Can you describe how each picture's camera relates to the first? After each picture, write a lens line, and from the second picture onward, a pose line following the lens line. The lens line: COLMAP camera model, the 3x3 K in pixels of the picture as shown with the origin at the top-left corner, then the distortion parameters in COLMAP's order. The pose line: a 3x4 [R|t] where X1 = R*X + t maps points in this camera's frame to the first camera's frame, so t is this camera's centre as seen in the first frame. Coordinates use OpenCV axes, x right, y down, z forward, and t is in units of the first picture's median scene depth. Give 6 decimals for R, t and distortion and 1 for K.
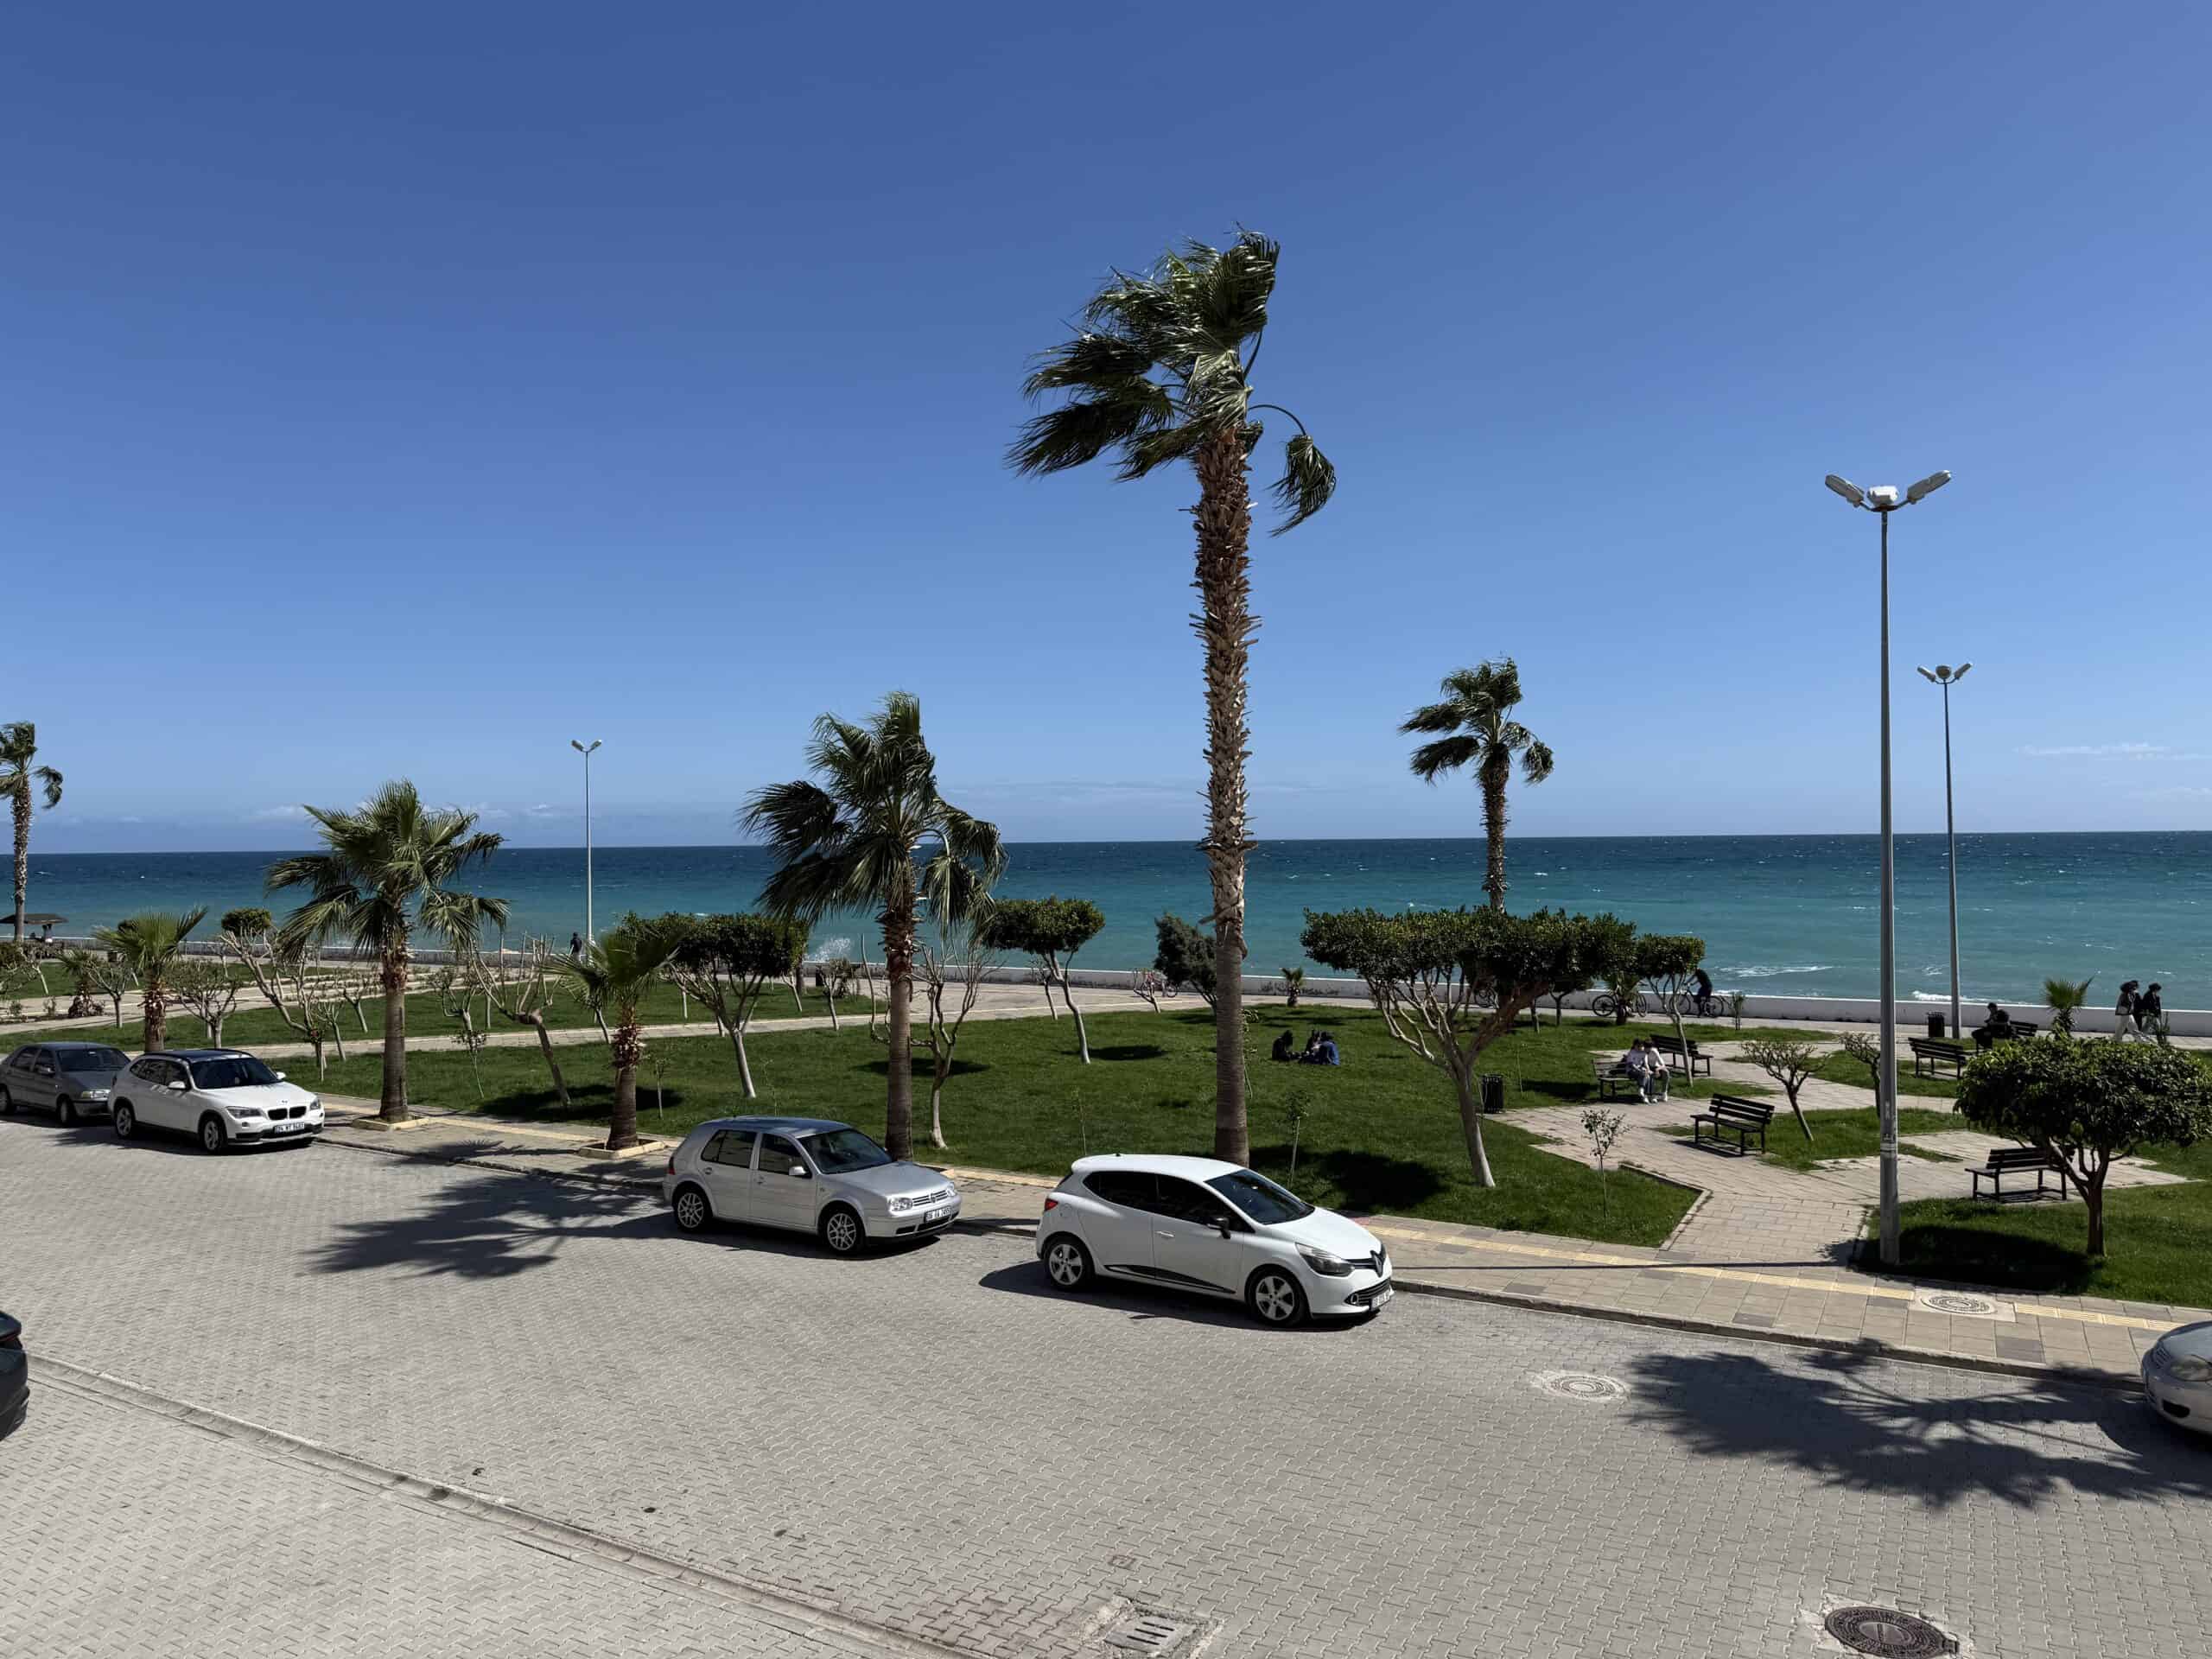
lens RADIAL K [[1536.9, 0, 1109.0], [0, 1536.9, 826.2], [0, 0, 1]] dist [0.069380, -0.081838]
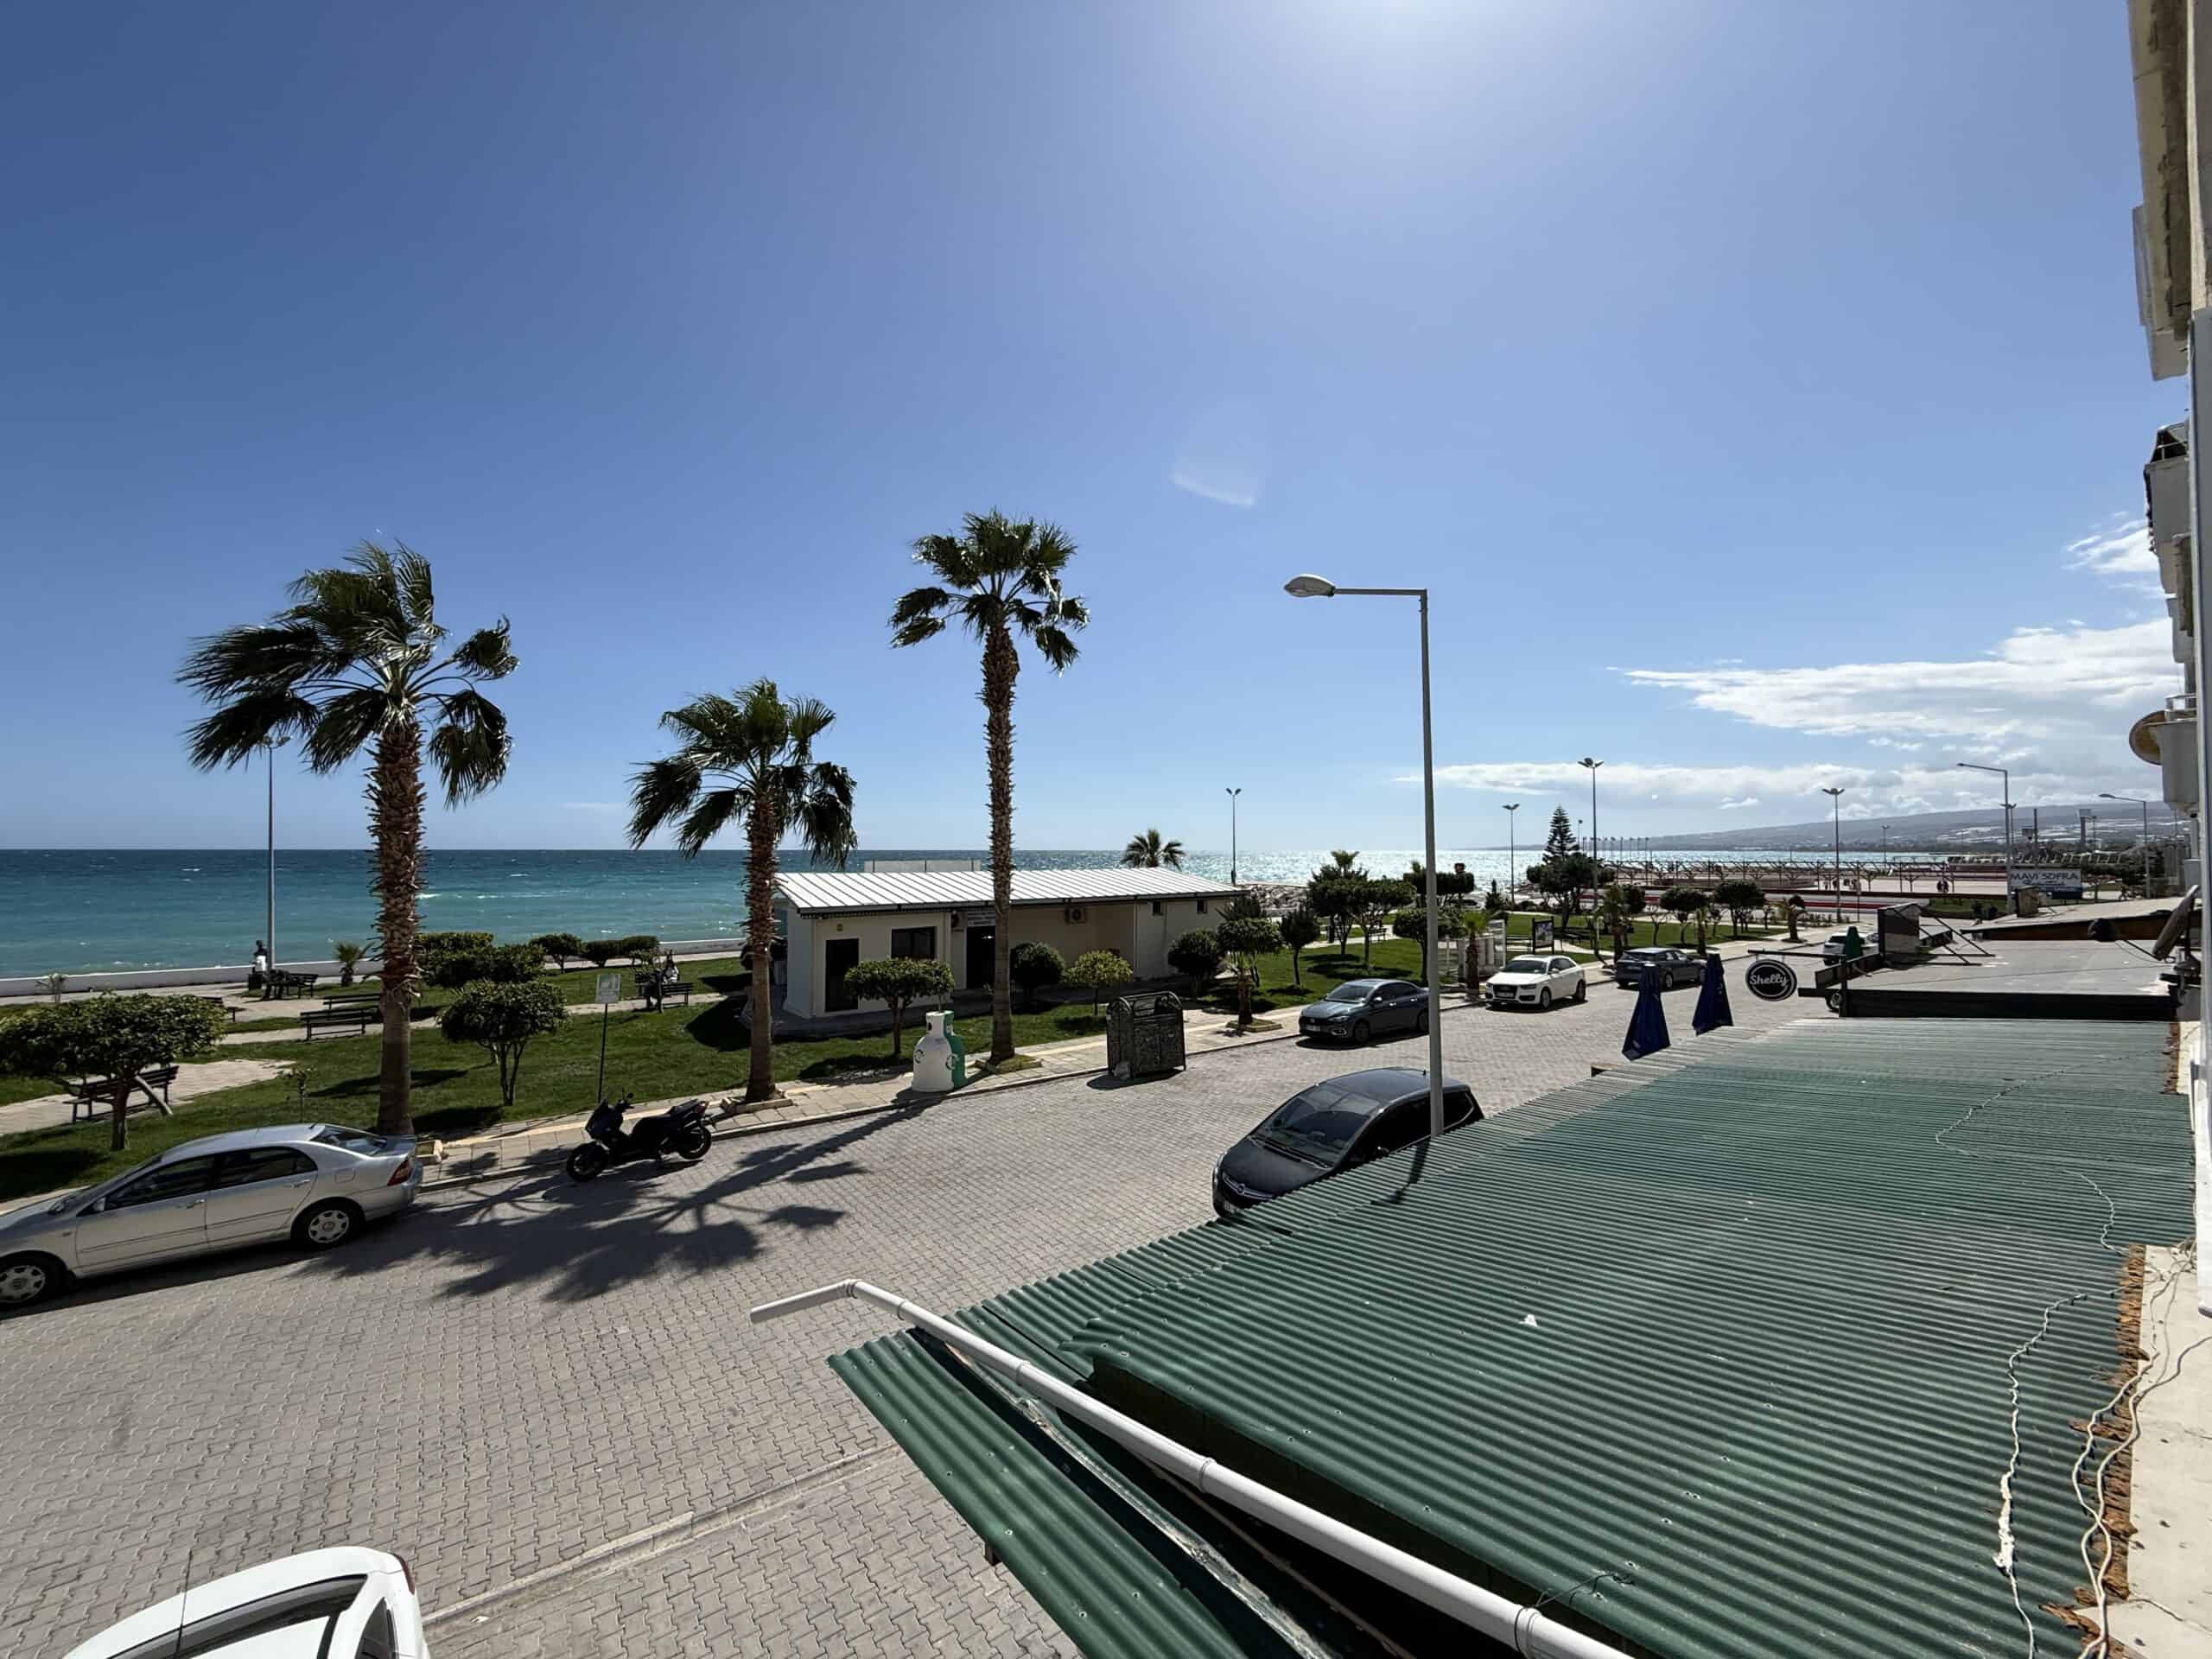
lens RADIAL K [[871.4, 0, 1103.1], [0, 871.4, 824.0], [0, 0, 1]] dist [-0.001869, 0.000491]
pose [[0.443255, 0.036832, 0.895639, 0.273493], [-0.014163, 0.999319, -0.034086, -0.004146], [-0.896284, 0.002424, 0.443474, -0.123907]]
